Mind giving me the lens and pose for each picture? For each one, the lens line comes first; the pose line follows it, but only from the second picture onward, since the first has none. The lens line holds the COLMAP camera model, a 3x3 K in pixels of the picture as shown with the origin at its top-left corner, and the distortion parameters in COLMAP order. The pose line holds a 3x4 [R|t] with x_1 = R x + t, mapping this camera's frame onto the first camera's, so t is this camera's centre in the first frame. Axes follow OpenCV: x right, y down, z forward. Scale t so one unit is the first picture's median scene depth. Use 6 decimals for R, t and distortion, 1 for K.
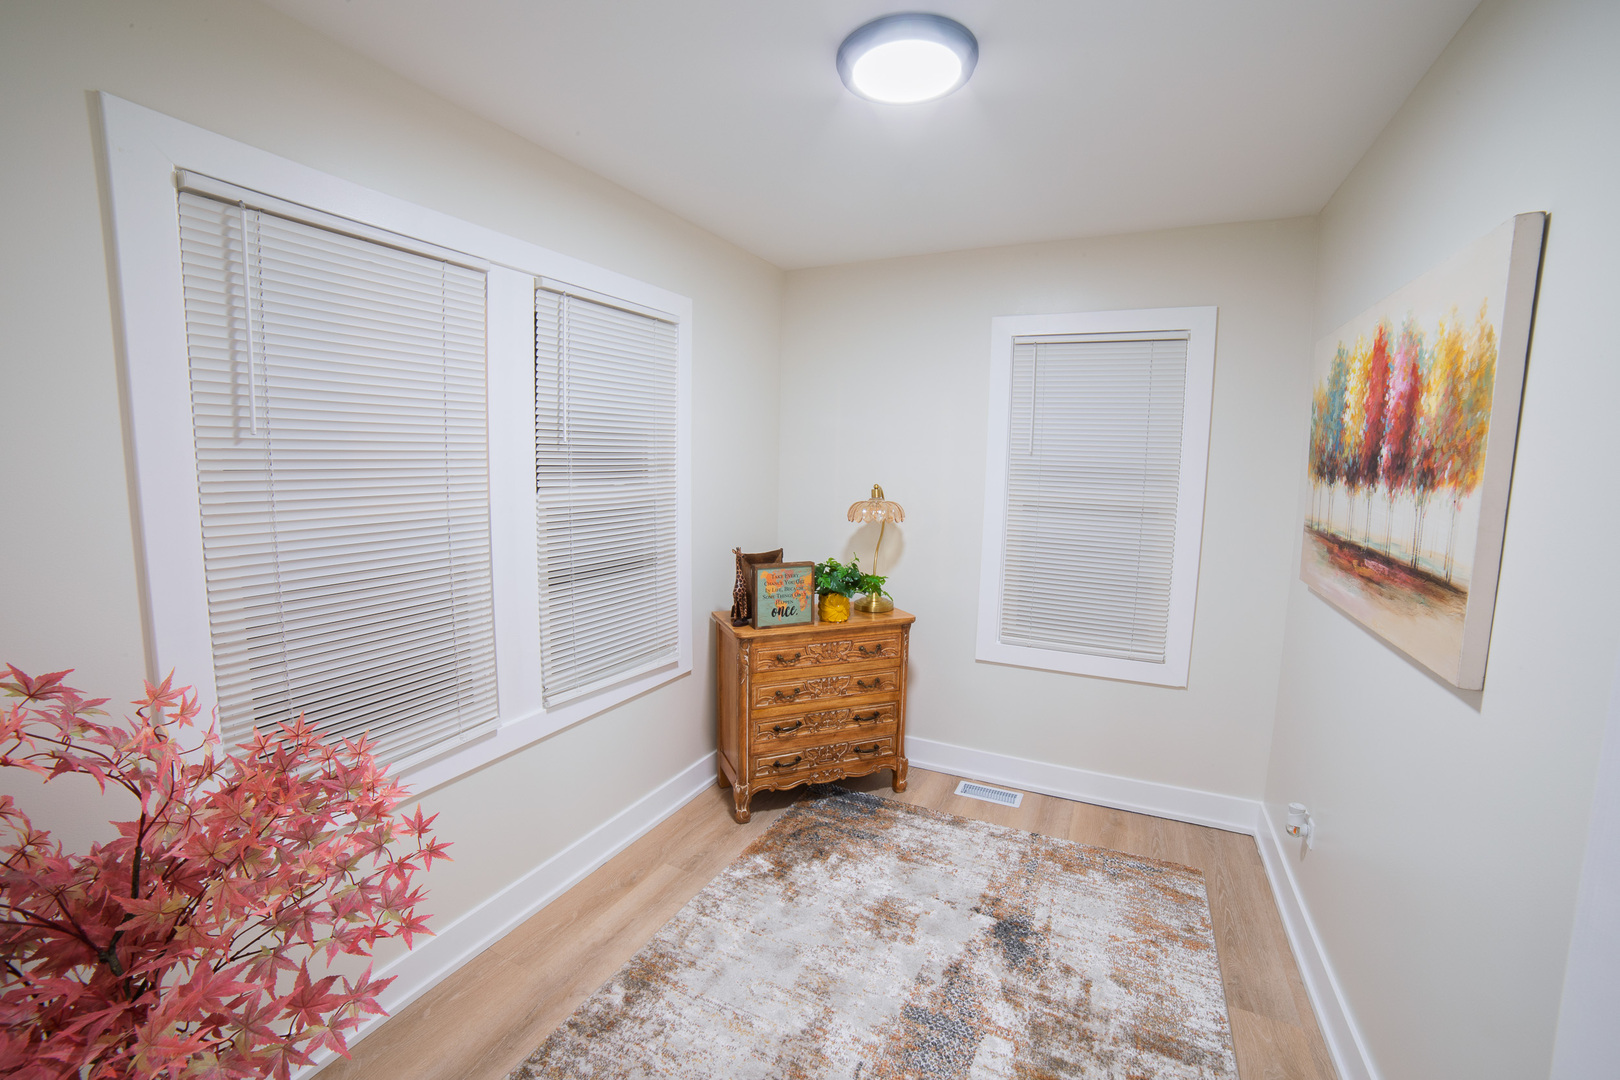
lens RADIAL K [[655.1, 0, 800.3], [0, 655.1, 522.2], [0, 0, 1]] dist [0.001079, 0.001201]
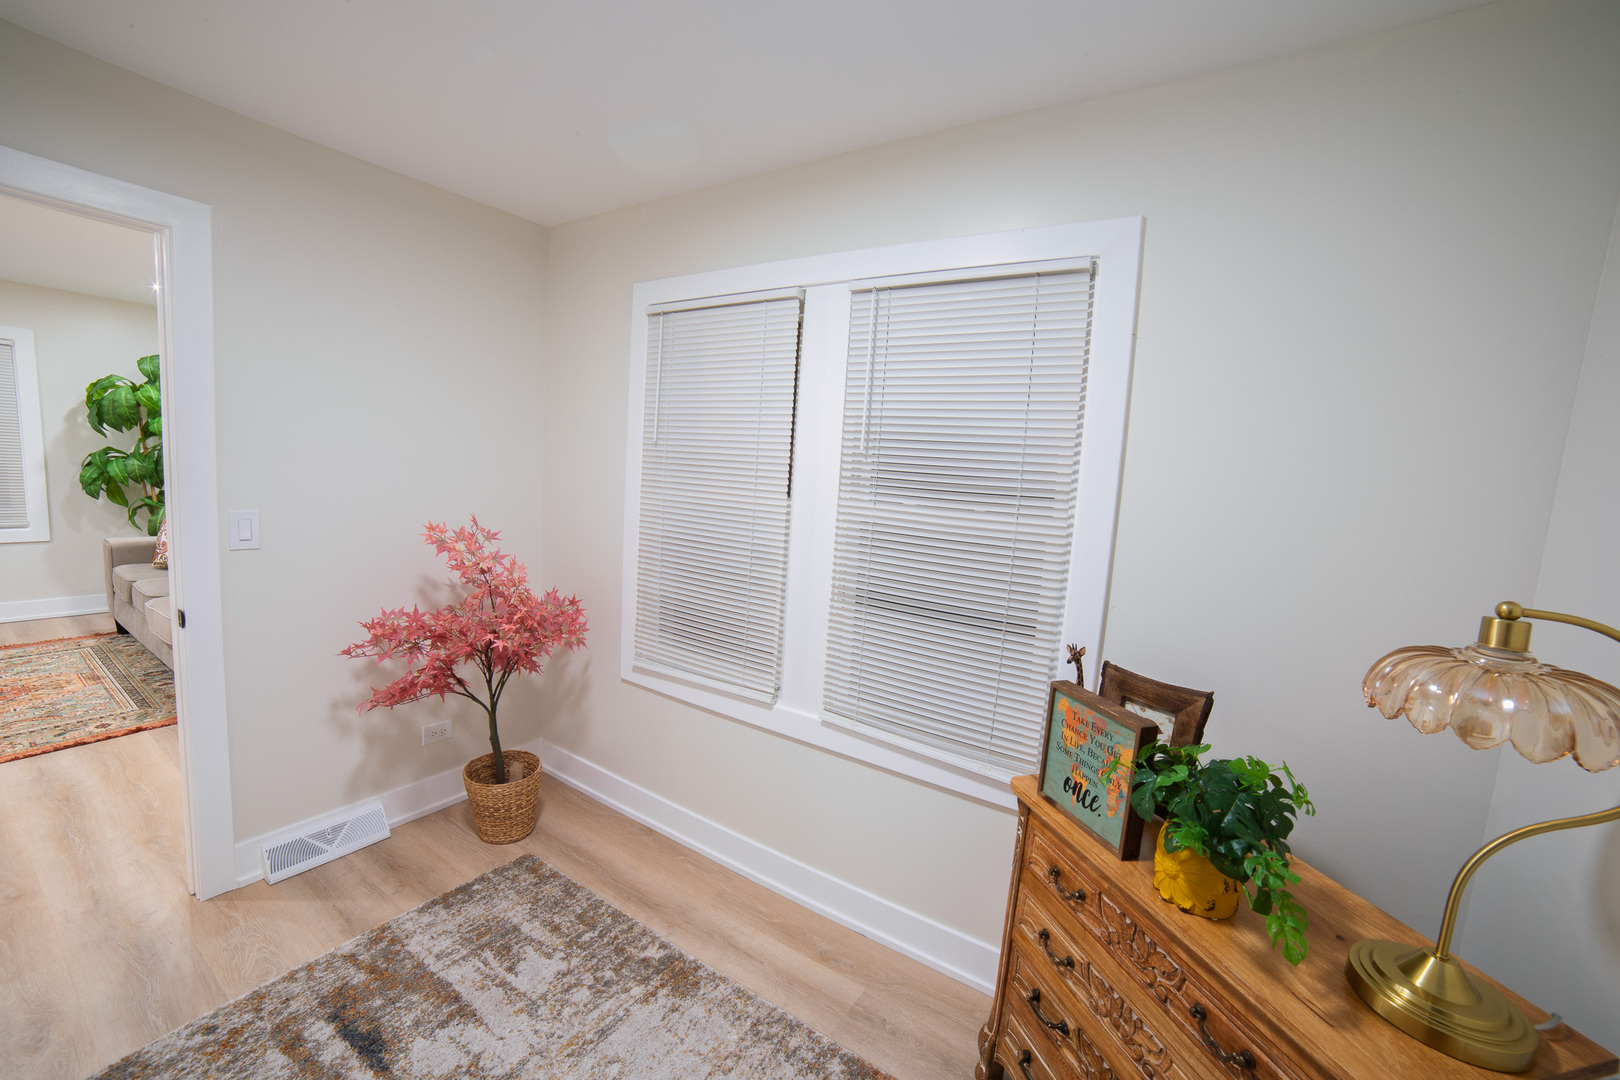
lens RADIAL K [[655.1, 0, 806.2], [0, 655.1, 551.9], [0, 0, 1]] dist [0.001079, 0.001201]
pose [[-0.064213, 0.120146, -0.990677, 0.545169], [-0.170134, 0.976875, 0.129499, -0.085918], [0.983327, 0.176863, -0.042287, 0.924091]]
